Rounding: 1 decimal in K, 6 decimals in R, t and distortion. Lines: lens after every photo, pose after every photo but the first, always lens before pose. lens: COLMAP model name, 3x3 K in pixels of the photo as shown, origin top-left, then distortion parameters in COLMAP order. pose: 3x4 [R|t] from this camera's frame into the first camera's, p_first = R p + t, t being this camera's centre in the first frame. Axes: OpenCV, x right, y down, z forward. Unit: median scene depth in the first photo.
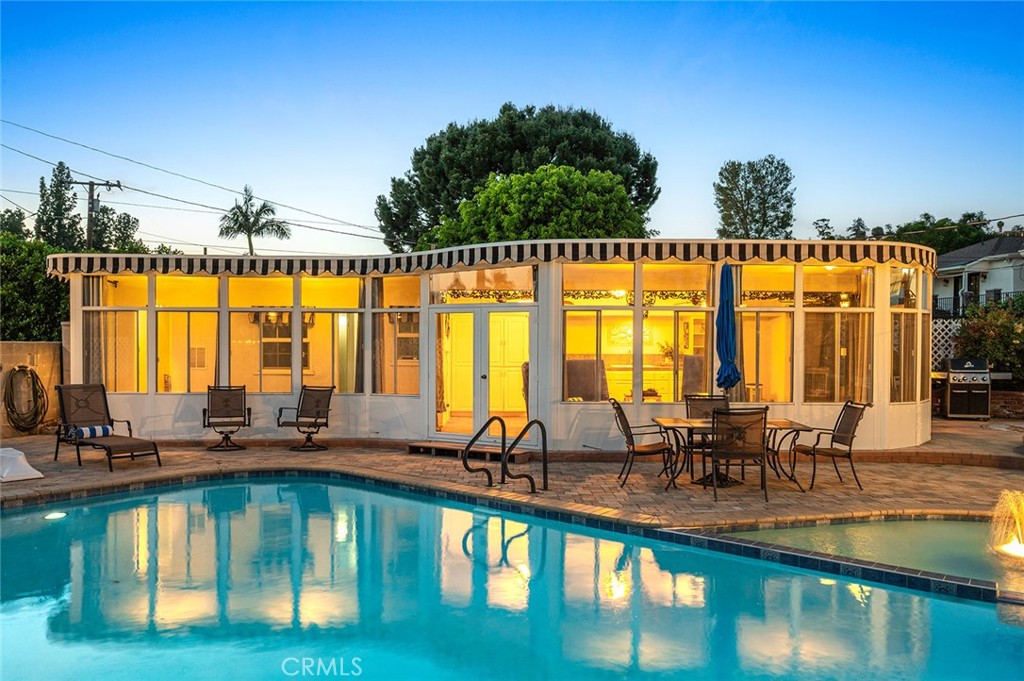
lens RADIAL K [[767.0, 0, 512.0], [0, 767.0, 340.5], [0, 0, 1]] dist [0.002737, 0.001664]
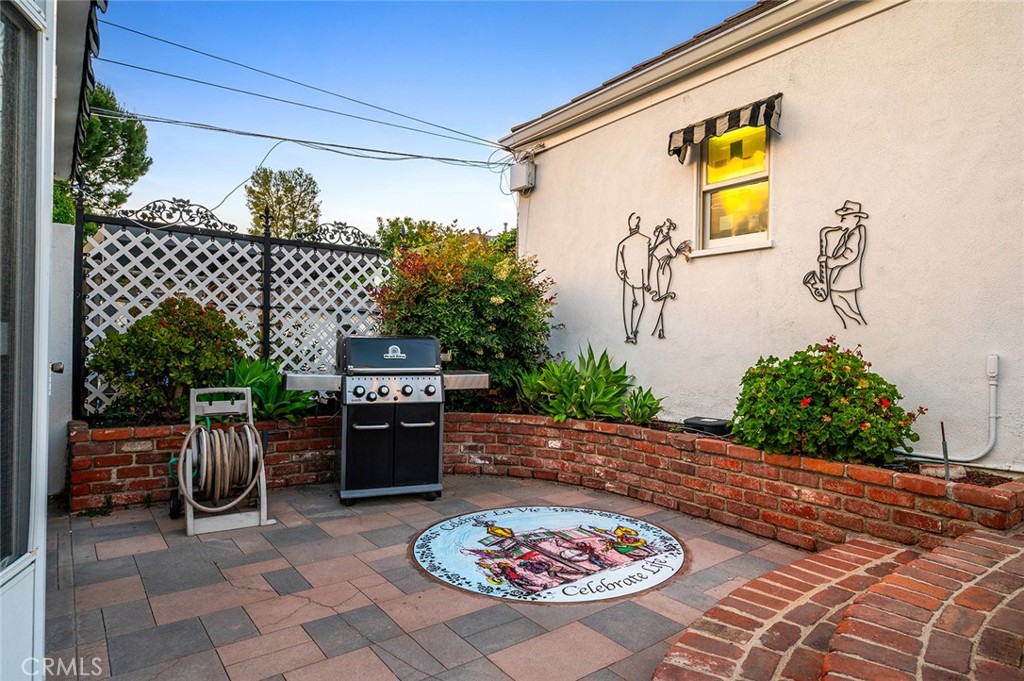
lens RADIAL K [[603.6, 0, 510.3], [0, 603.6, 331.9], [0, 0, 1]] dist [0.004147, 0.000962]
pose [[0.807547, 0.015840, 0.589590, 0.424925], [-0.011183, 0.999871, -0.011547, 0.021797], [-0.589697, 0.002731, 0.807620, 0.663065]]
